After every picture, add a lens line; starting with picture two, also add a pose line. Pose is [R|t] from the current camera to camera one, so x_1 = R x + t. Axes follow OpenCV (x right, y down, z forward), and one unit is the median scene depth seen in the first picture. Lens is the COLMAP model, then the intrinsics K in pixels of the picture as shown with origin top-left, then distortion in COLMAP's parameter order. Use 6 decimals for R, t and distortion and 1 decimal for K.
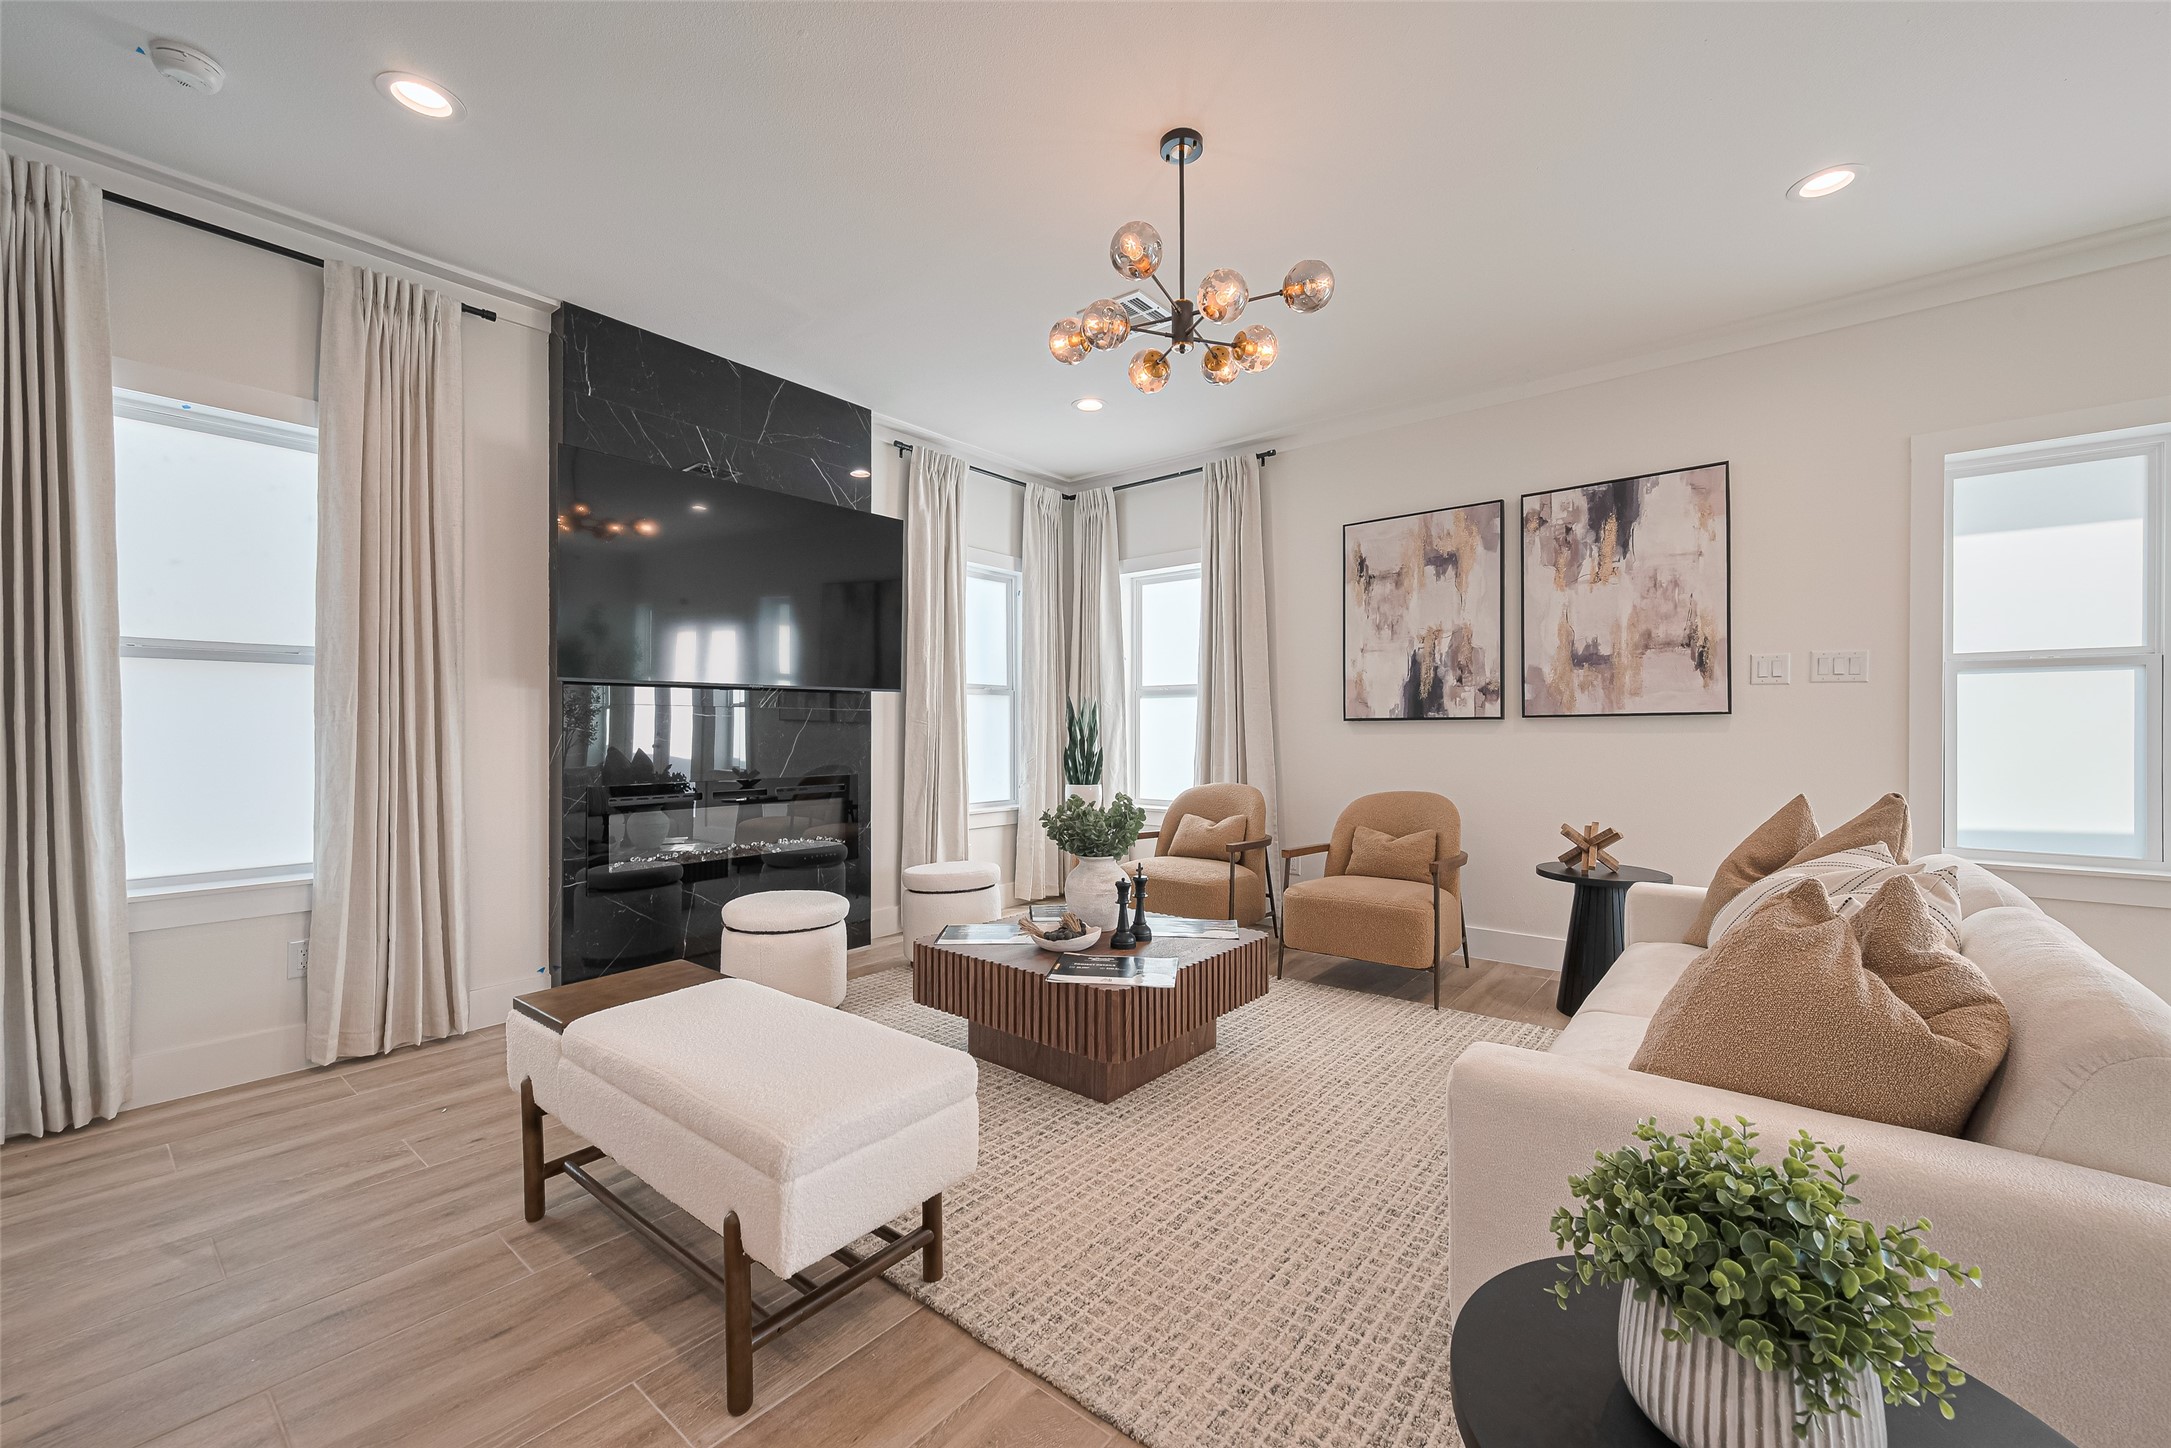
lens RADIAL K [[859.3, 0, 1085.5], [0, 859.3, 724.0], [0, 0, 1]] dist [-0.001392, -0.000004]
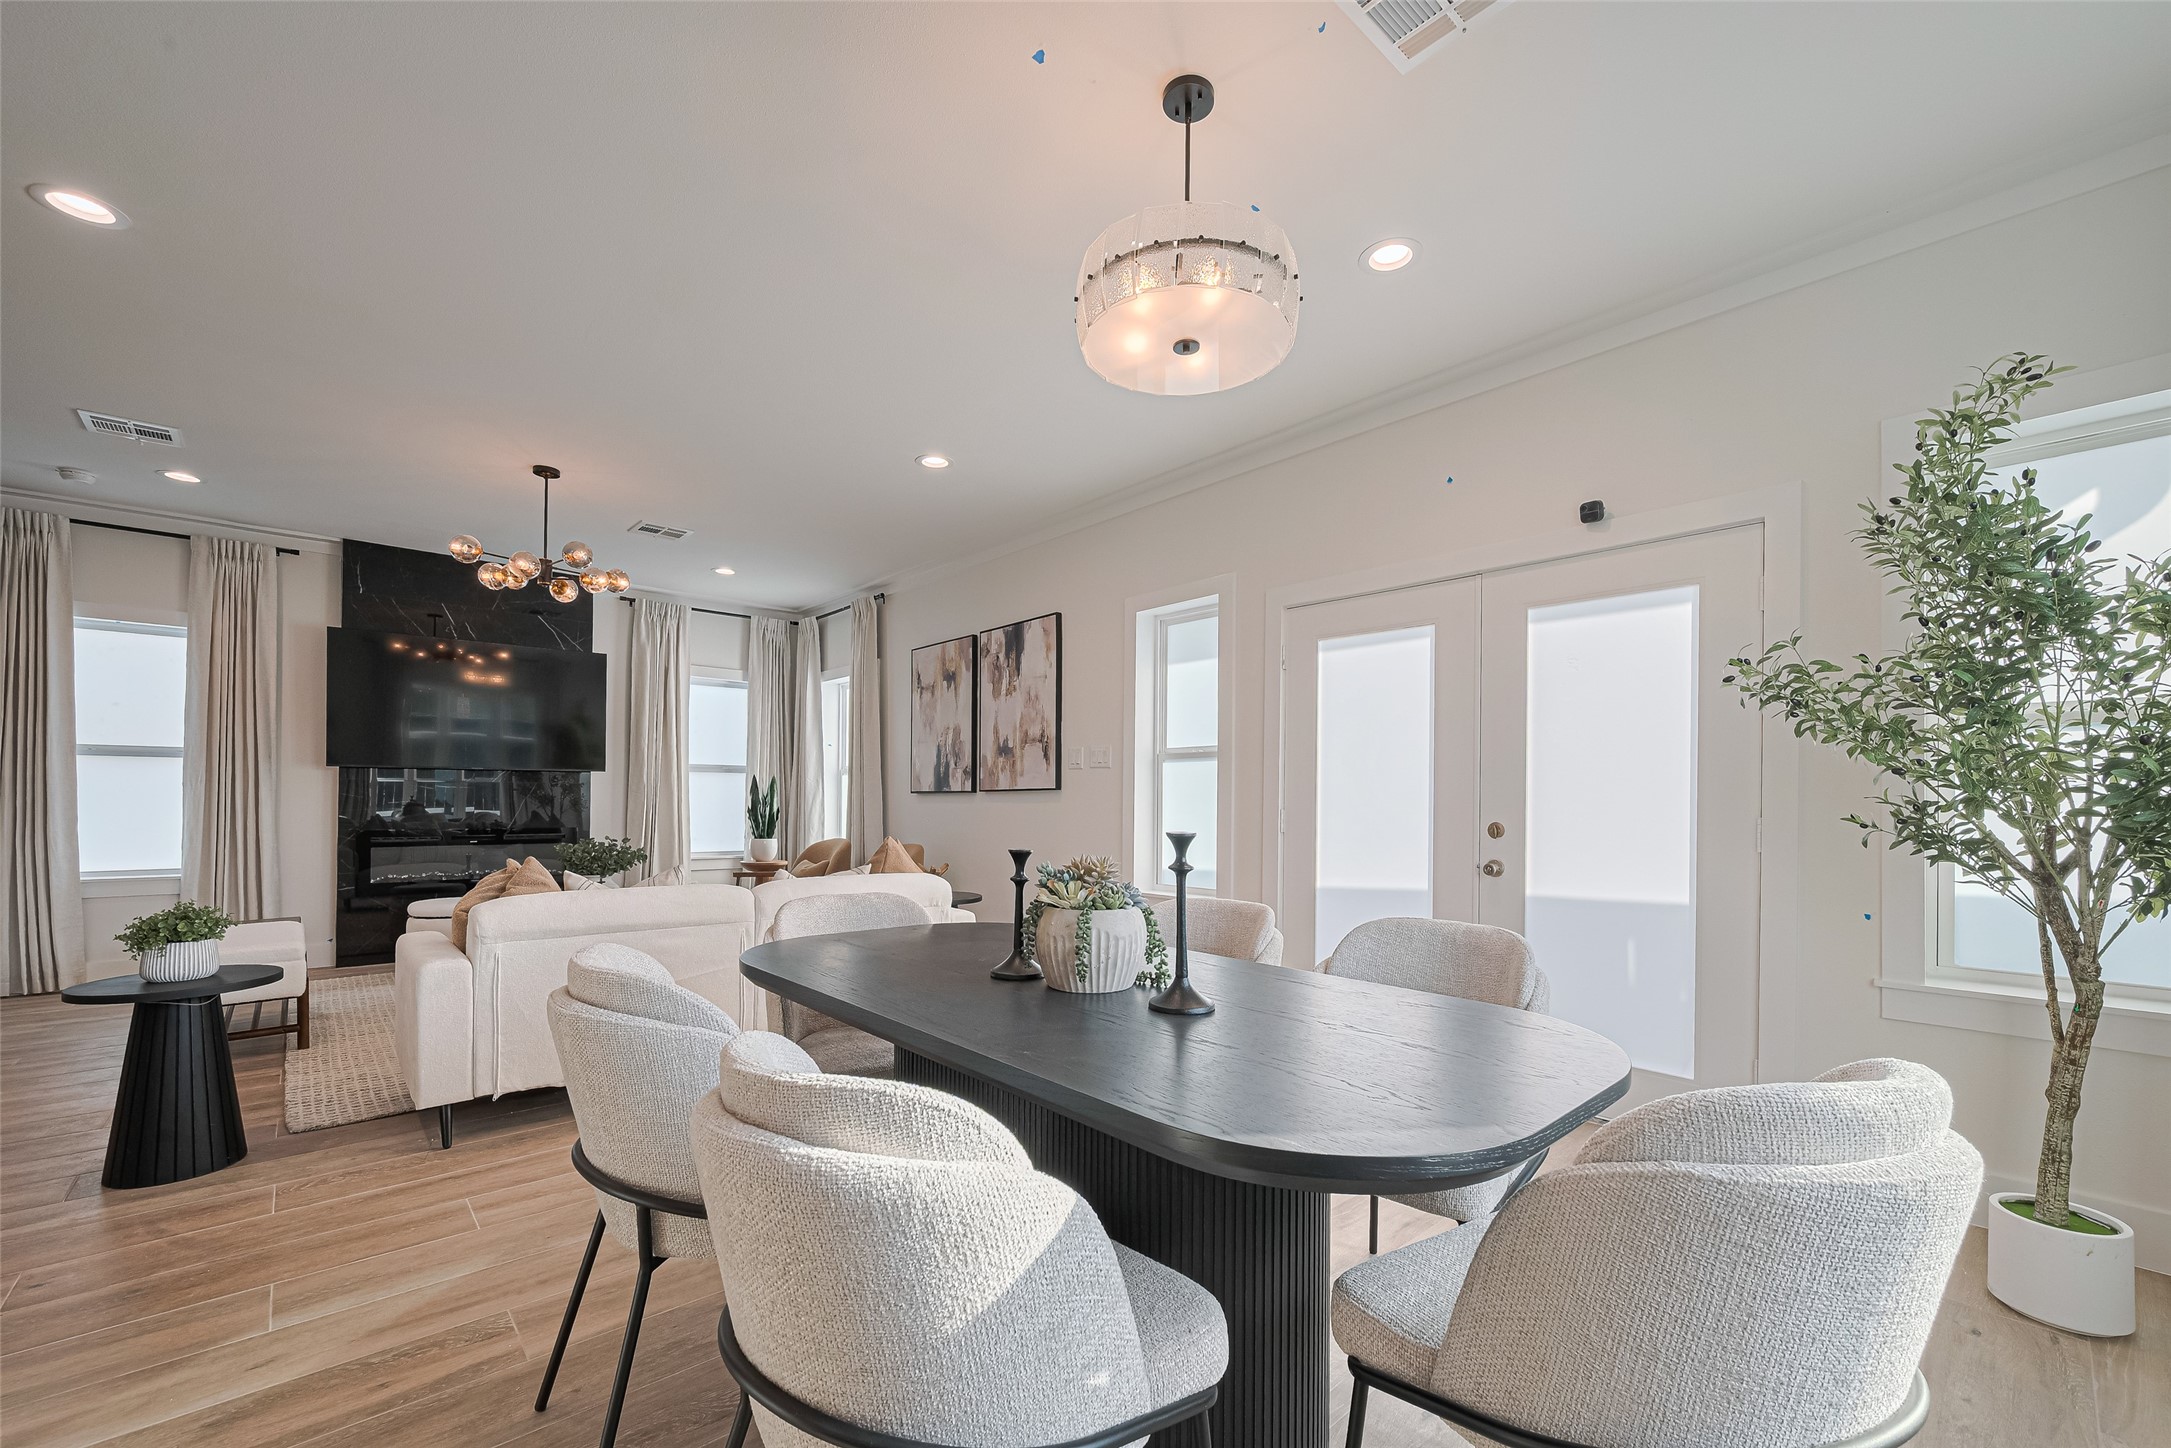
lens RADIAL K [[884.9, 0, 1102.2], [0, 884.9, 788.4], [0, 0, 1]] dist [-0.001658, -0.000120]
pose [[0.987550, 0.006641, -0.157166, 0.904600], [-0.007938, 0.999939, -0.007628, -0.003168], [0.157105, 0.008781, 0.987543, -0.372491]]
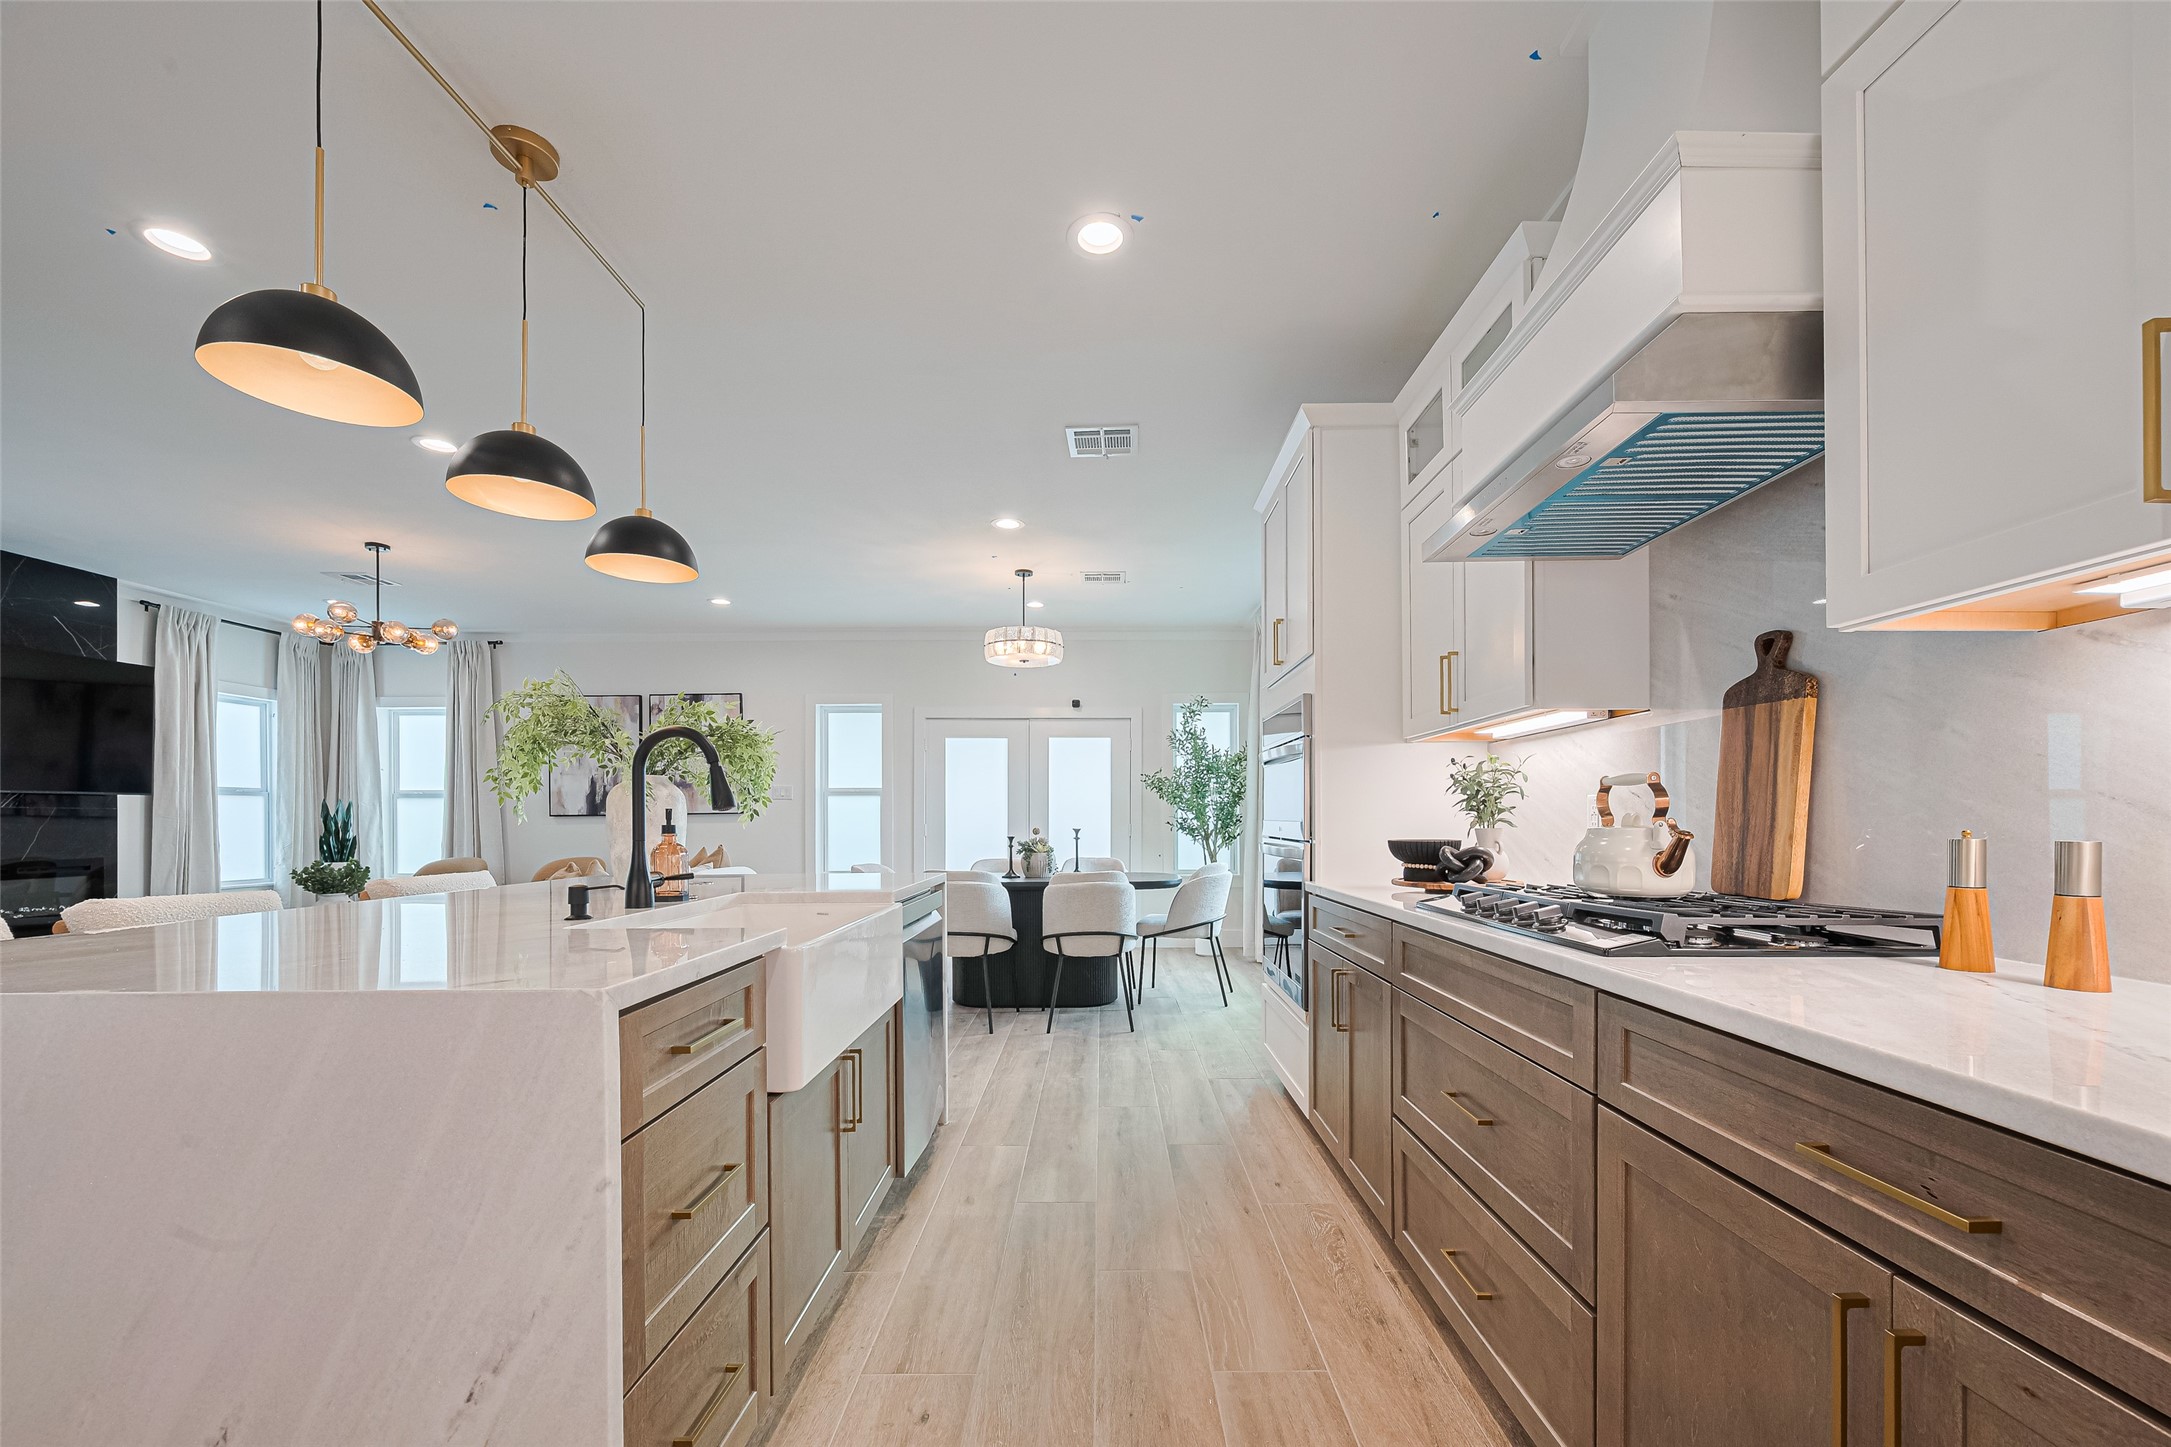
lens RADIAL K [[869.9, 0, 1115.6], [0, 869.9, 819.3], [0, 0, 1]] dist [-0.003667, 0.000024]
pose [[0.771066, -0.002670, 0.636750, 0.088192], [-0.000845, 0.999986, 0.005218, -0.008591], [-0.636755, -0.004562, 0.771053, -1.047574]]
